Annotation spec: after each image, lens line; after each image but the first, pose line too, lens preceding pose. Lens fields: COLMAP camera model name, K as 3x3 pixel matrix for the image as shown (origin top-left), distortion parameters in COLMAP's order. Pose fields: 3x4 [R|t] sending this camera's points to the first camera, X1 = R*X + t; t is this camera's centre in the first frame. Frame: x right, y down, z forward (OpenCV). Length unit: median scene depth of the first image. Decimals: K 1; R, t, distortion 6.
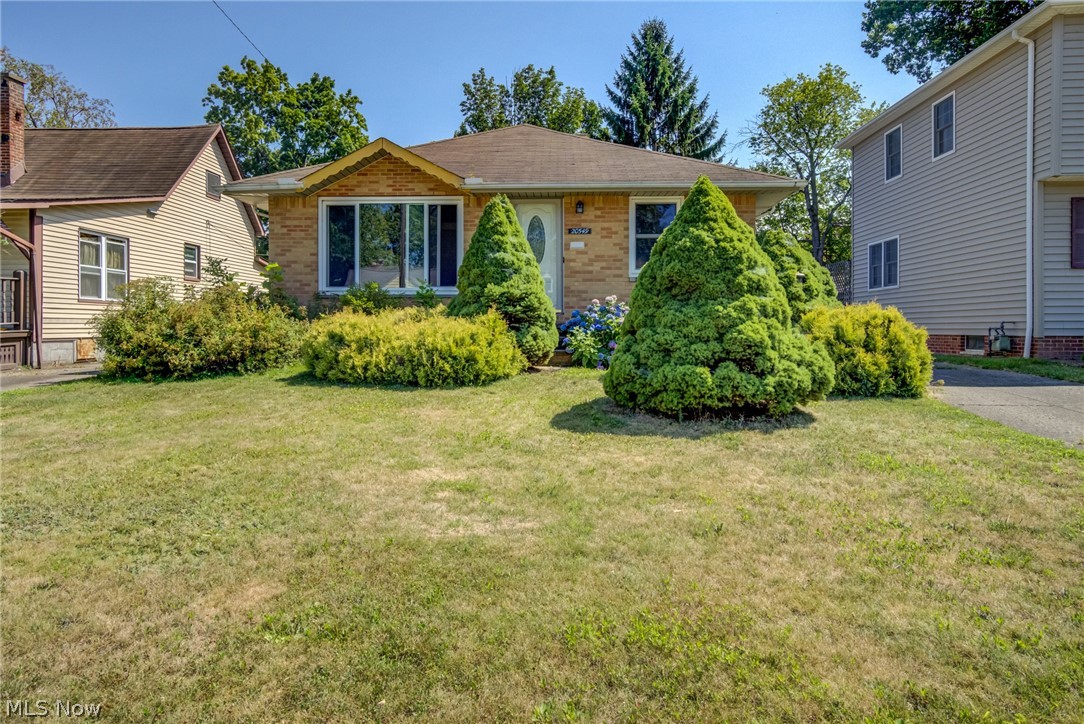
lens RADIAL K [[702.3, 0, 536.4], [0, 702.3, 329.1], [0, 0, 1]] dist [0.002171, 0.022786]
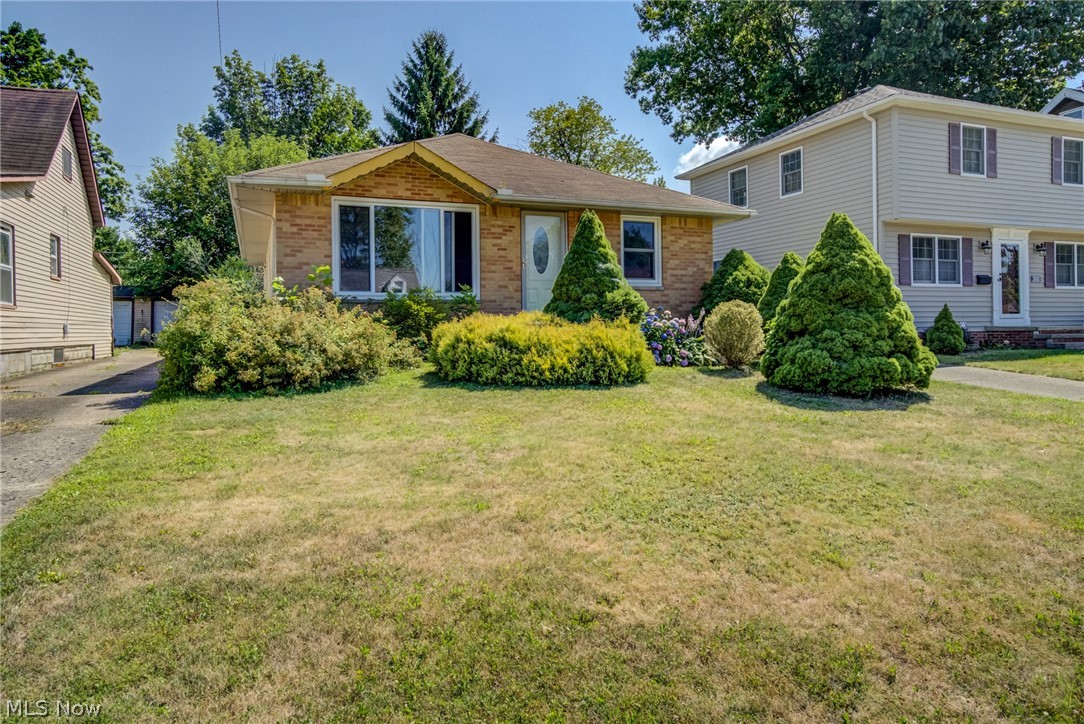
lens RADIAL K [[702.3, 0, 536.4], [0, 702.3, 329.1], [0, 0, 1]] dist [0.002171, 0.022786]
pose [[0.909472, -0.010217, 0.415639, -0.454380], [0.012284, 0.999922, -0.002300, -0.003081], [-0.415583, 0.007197, 0.909527, 0.027471]]
